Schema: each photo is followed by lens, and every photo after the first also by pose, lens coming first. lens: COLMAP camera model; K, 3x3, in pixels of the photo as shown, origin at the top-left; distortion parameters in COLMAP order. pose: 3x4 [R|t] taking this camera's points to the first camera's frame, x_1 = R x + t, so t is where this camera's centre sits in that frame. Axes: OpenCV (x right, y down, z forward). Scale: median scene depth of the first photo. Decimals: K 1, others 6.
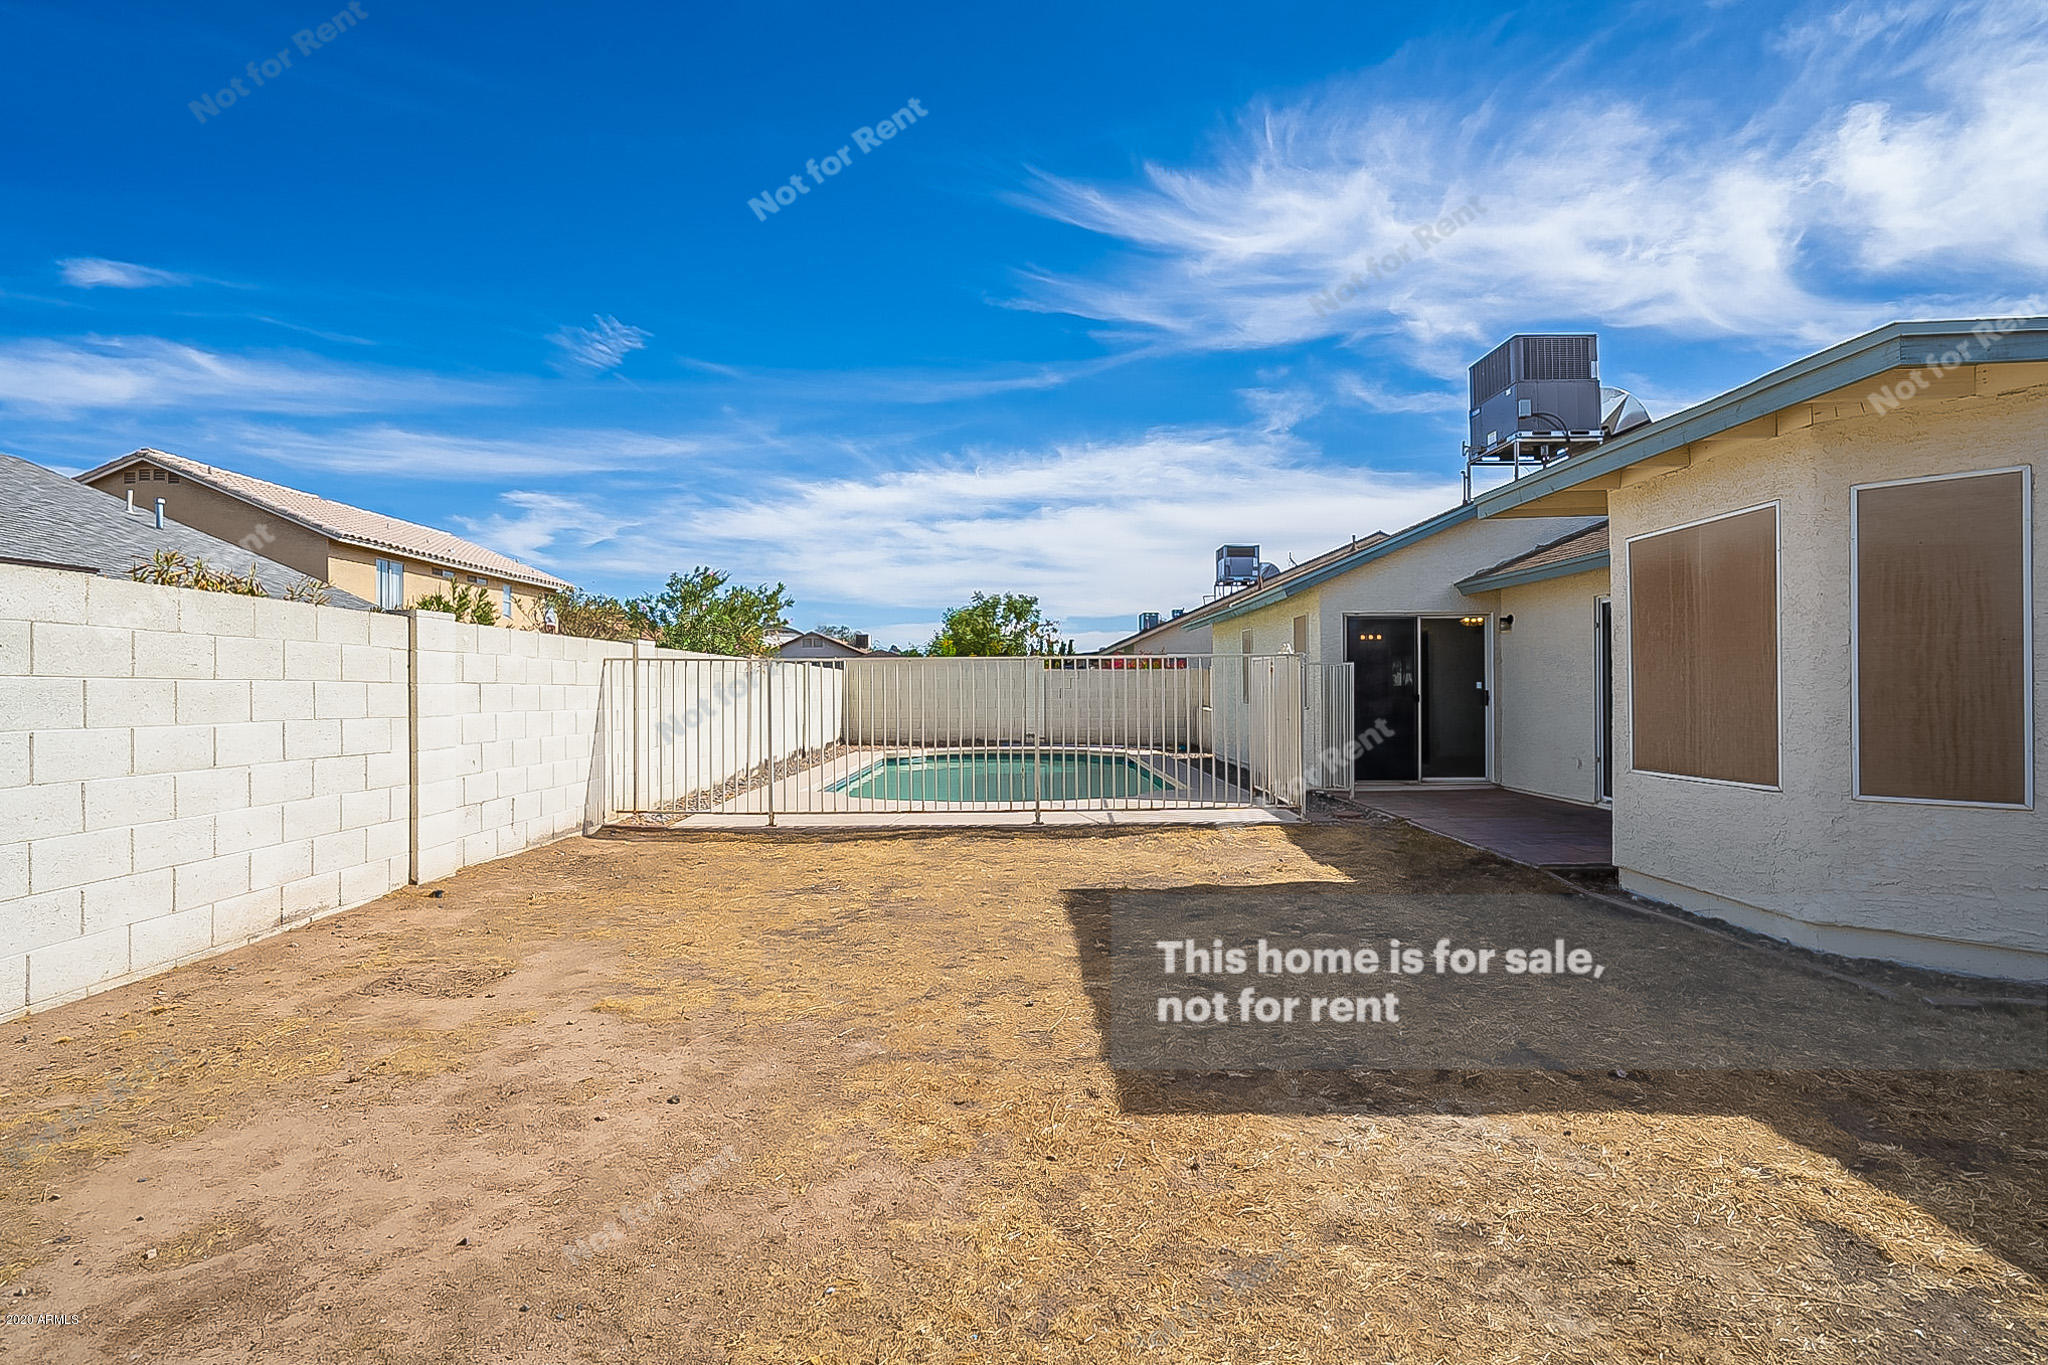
lens RADIAL K [[942.0, 0, 1017.2], [0, 942.0, 685.9], [0, 0, 1]] dist [-0.000771, -0.000567]
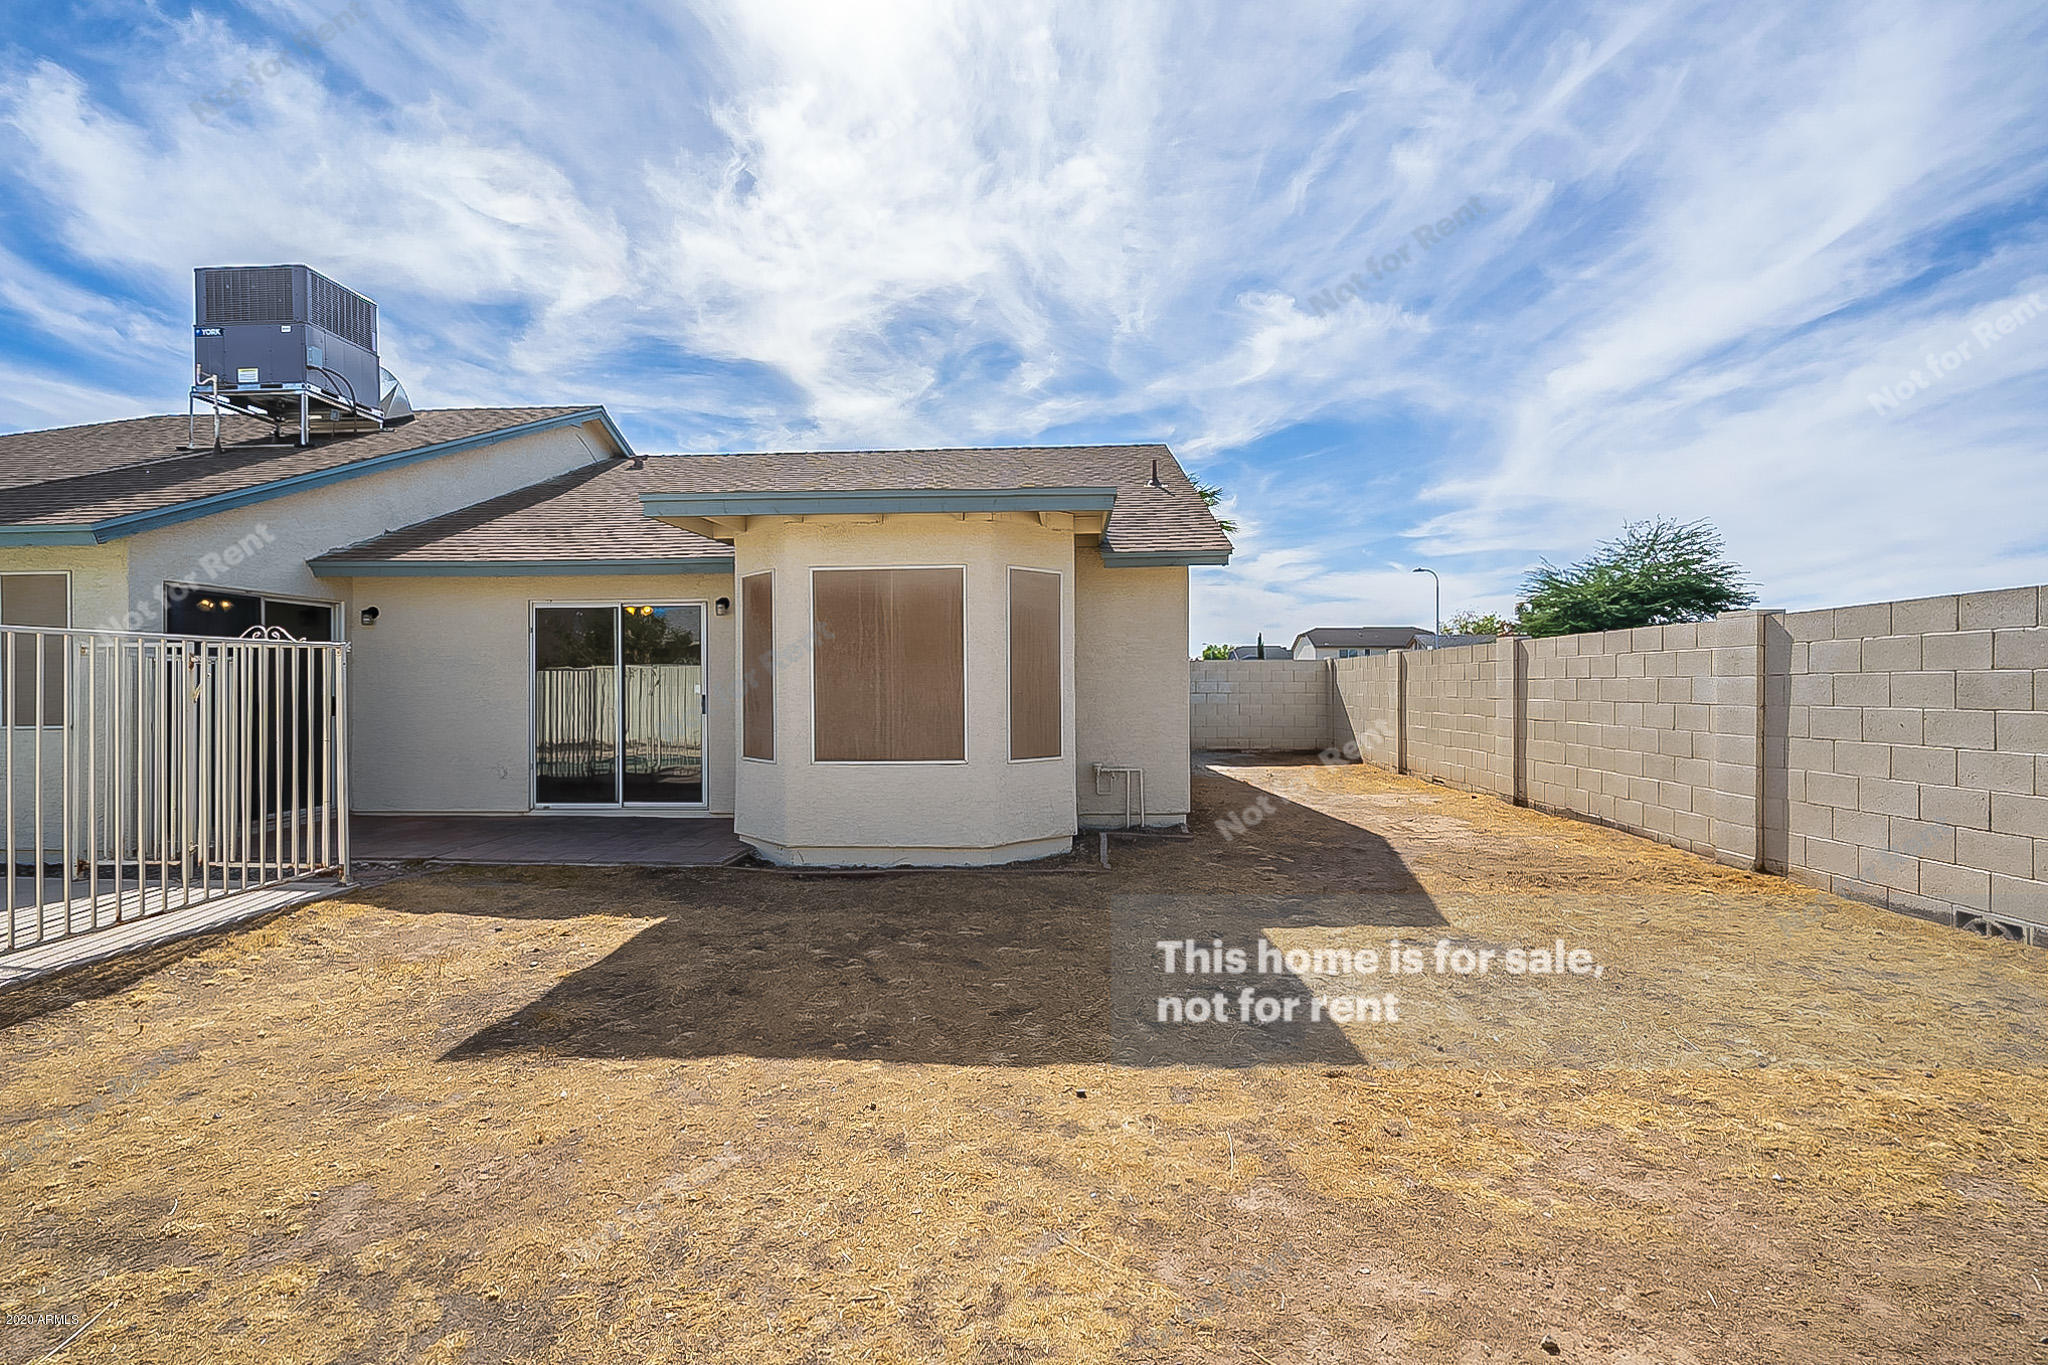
lens RADIAL K [[942.0, 0, 1017.2], [0, 942.0, 685.9], [0, 0, 1]] dist [-0.000771, -0.000567]
pose [[0.045423, 0.008546, 0.998931, -0.648714], [-0.000893, 0.999963, -0.008514, 0.003702], [-0.998967, -0.000505, 0.045429, 0.850359]]
